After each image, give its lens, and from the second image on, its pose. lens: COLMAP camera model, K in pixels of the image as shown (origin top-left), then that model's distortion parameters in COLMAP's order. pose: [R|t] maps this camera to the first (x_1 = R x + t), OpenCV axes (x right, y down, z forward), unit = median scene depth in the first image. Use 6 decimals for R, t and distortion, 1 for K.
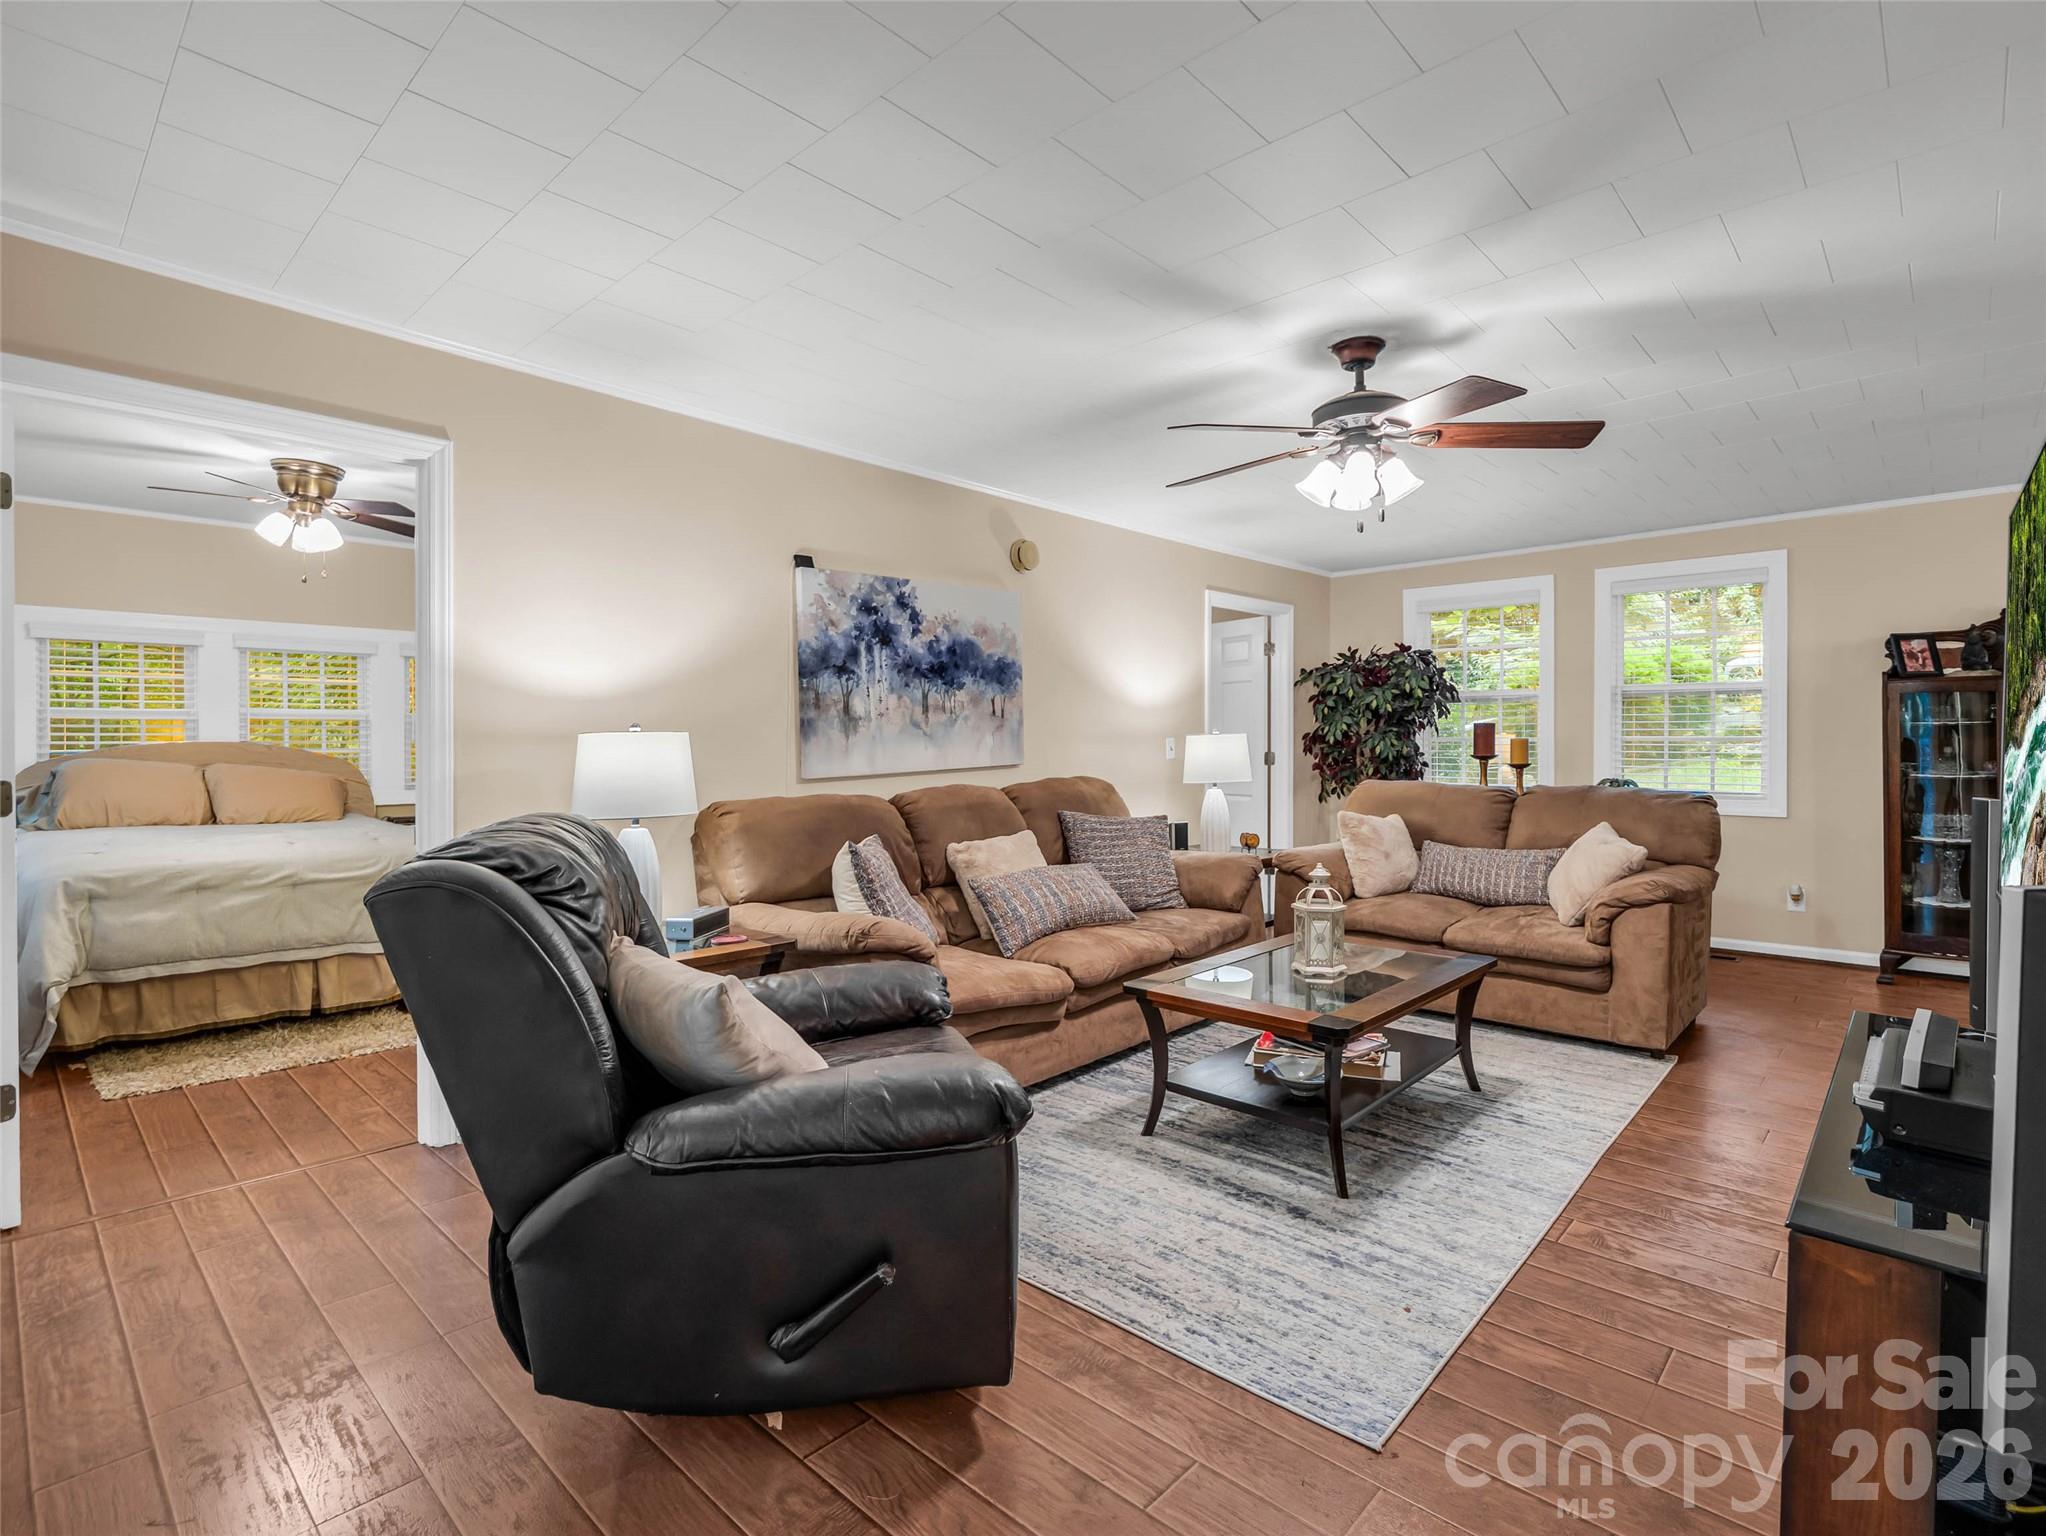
lens RADIAL K [[1004.0, 0, 1029.6], [0, 1004.0, 749.9], [0, 0, 1]] dist [-0.003774, -0.001324]
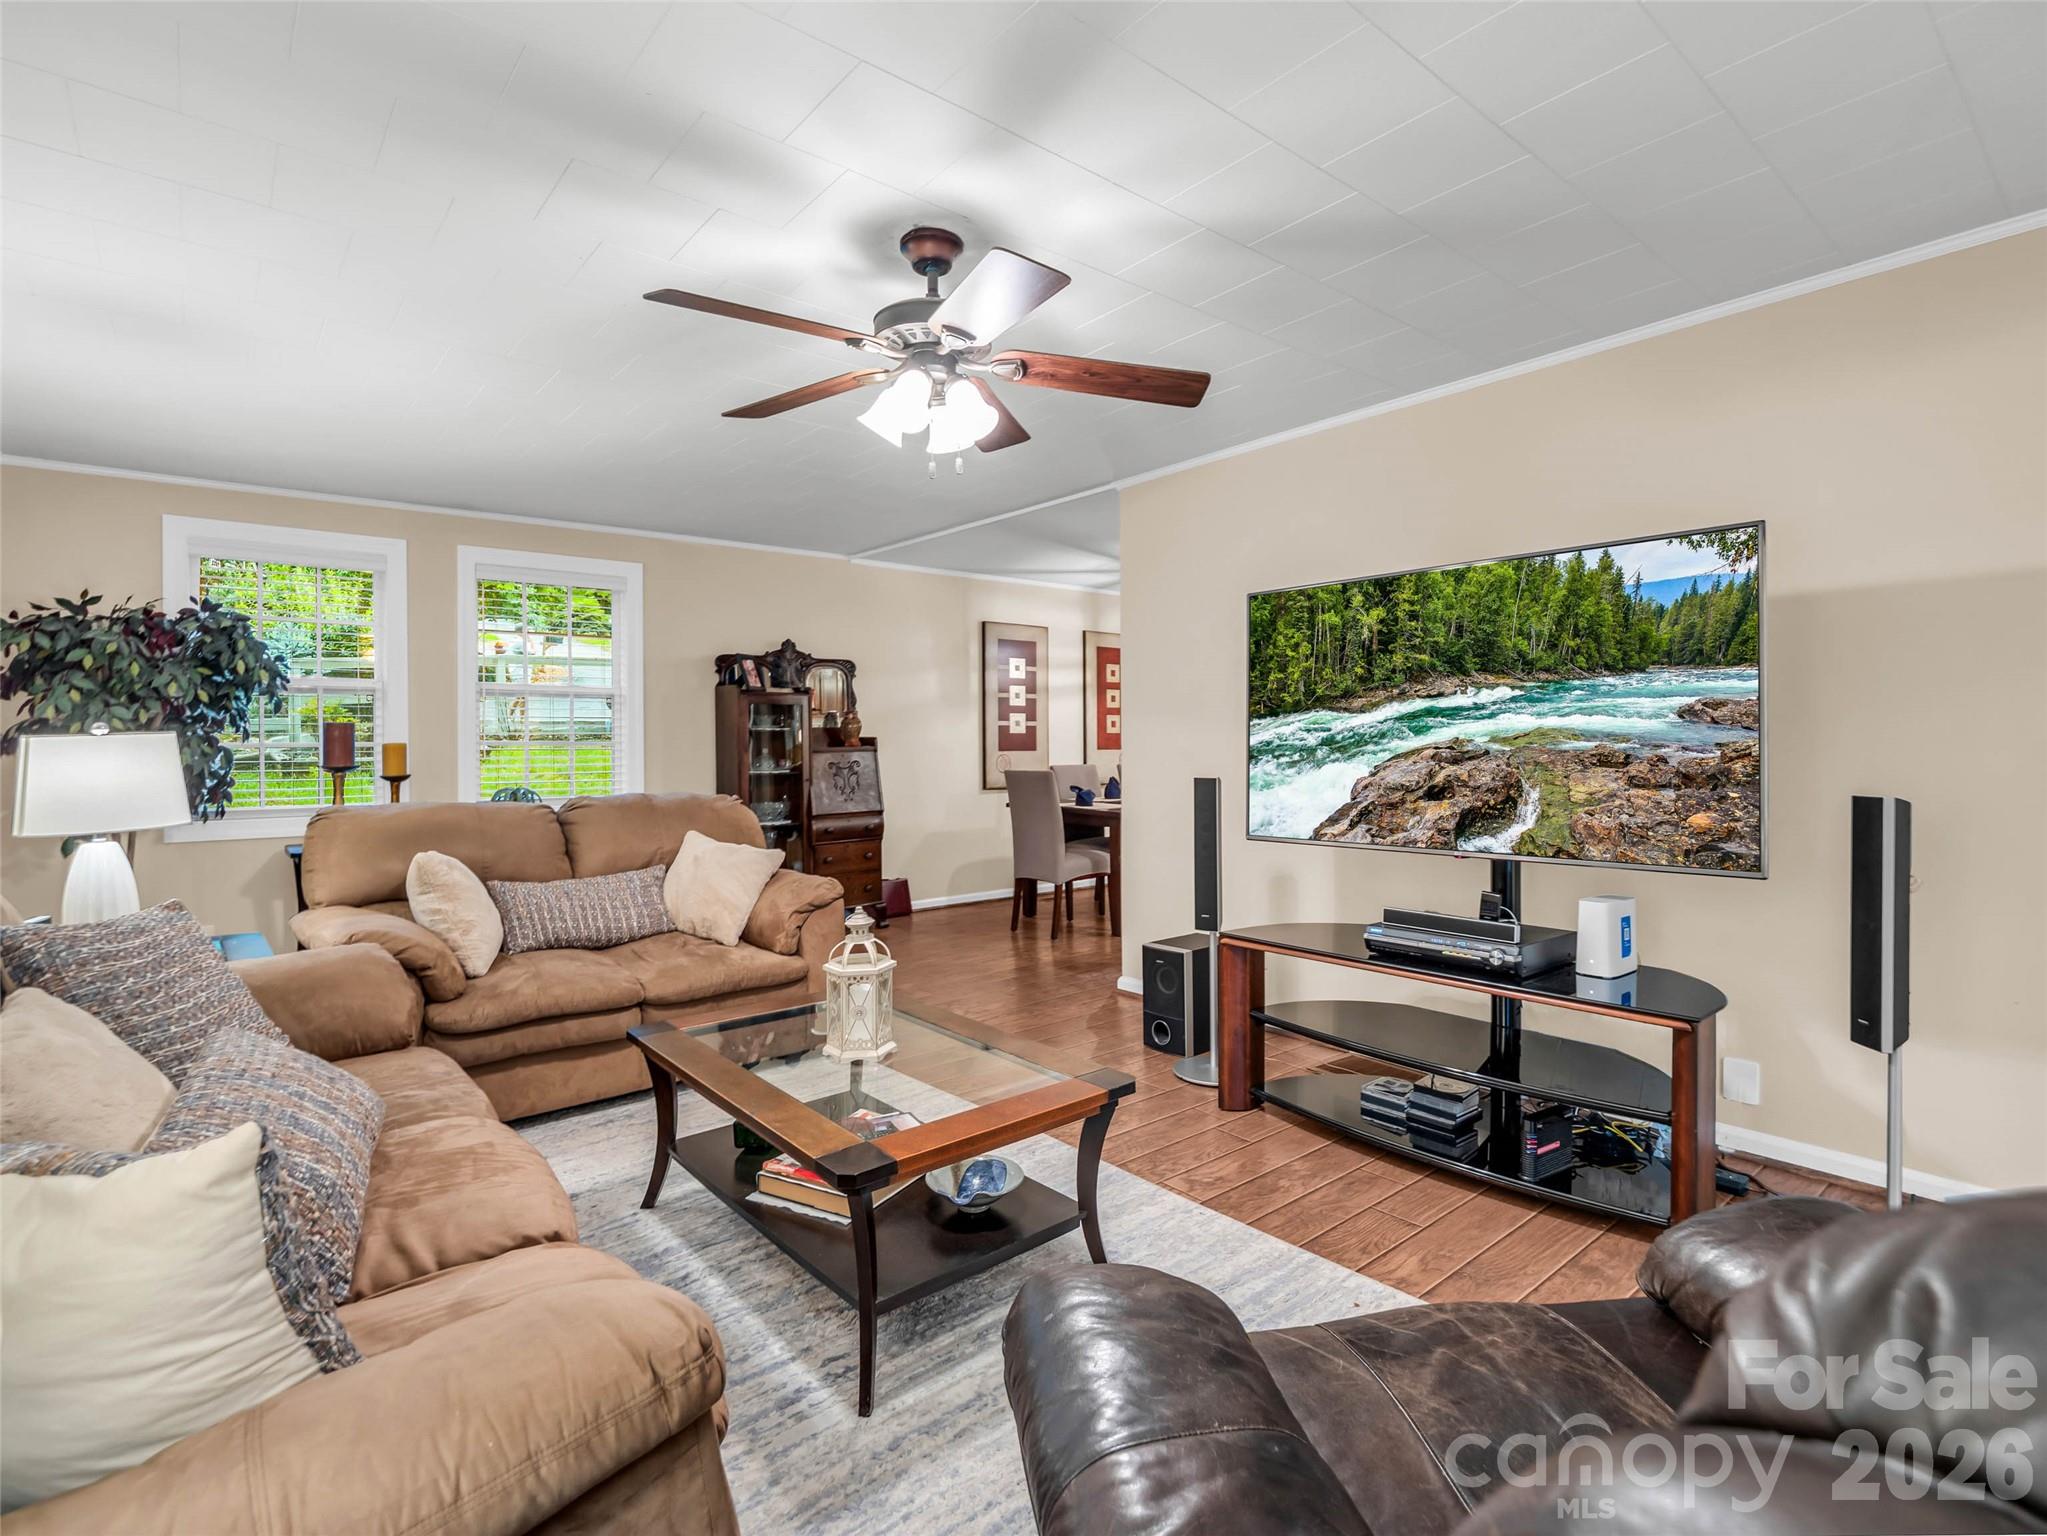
lens RADIAL K [[1006.8, 0, 1021.6], [0, 1006.8, 750.2], [0, 0, 1]] dist [-0.013075, -0.000205]
pose [[0.121003, -0.009395, 0.992608, -0.444452], [0.017294, 0.999823, 0.007355, -0.006318], [-0.992501, 0.016276, 0.121144, 0.822427]]
